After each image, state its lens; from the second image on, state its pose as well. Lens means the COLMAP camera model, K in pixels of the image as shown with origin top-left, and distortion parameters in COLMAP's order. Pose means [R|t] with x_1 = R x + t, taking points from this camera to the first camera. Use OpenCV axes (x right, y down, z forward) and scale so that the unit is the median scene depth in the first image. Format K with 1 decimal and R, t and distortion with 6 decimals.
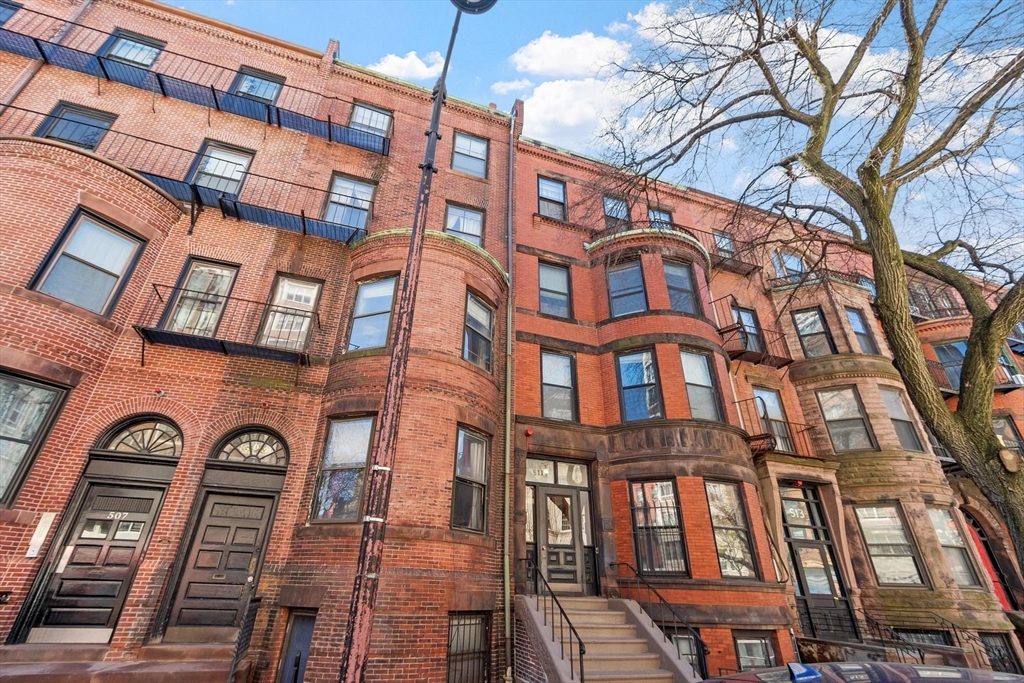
lens RADIAL K [[450.8, 0, 498.0], [0, 450.8, 348.7], [0, 0, 1]] dist [0.001387, 0.000034]
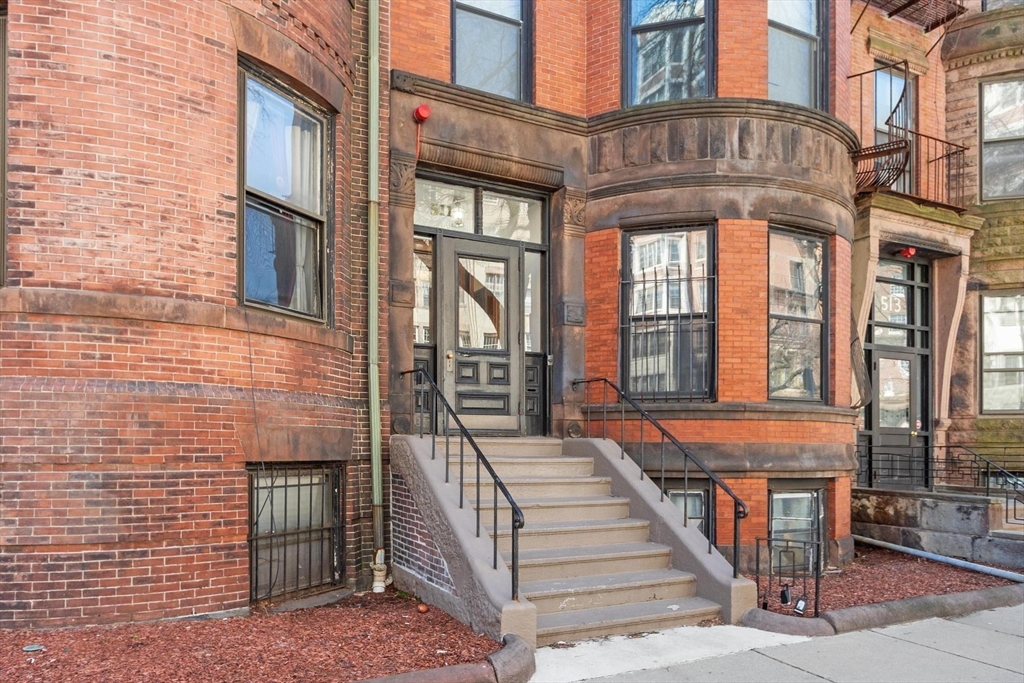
lens RADIAL K [[717.9, 0, 498.8], [0, 717.9, 443.6], [0, 0, 1]] dist [0.007269, -0.007214]
pose [[0.988233, -0.021926, 0.151379, 0.031480], [-0.051583, 0.883925, 0.464776, 0.149338], [-0.143998, -0.467115, 0.872392, 0.232882]]
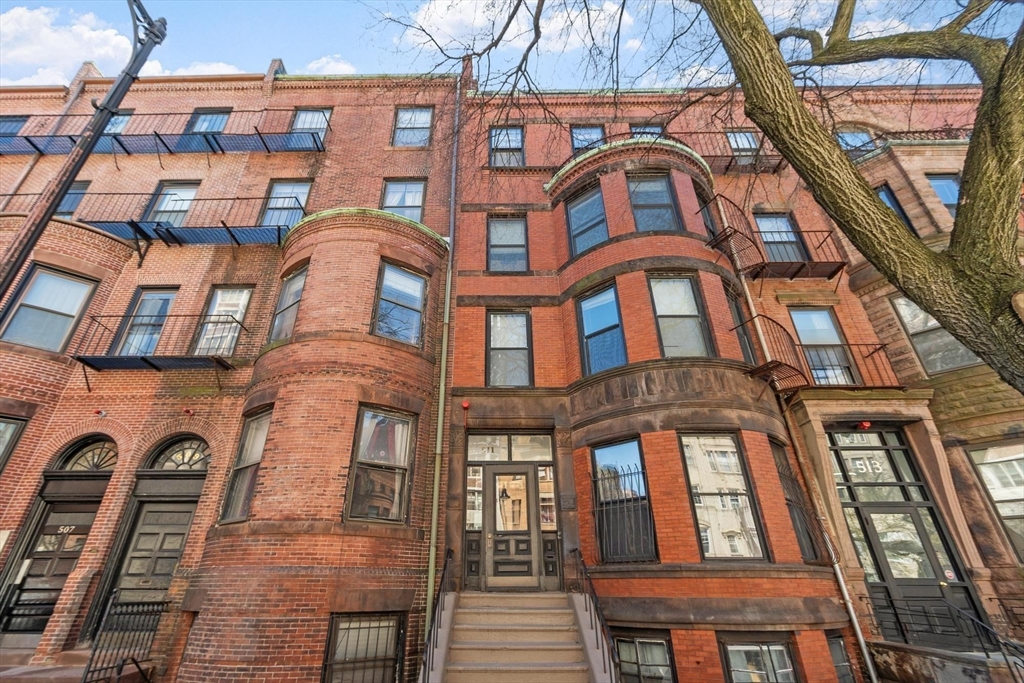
lens RADIAL K [[450.8, 0, 493.8], [0, 450.8, 346.1], [0, 0, 1]] dist [0.001387, 0.000034]
pose [[0.947867, -0.174590, -0.266583, 0.397737], [0.172714, 0.984495, -0.030657, 0.117261], [0.267802, -0.016984, 0.963324, 0.190262]]
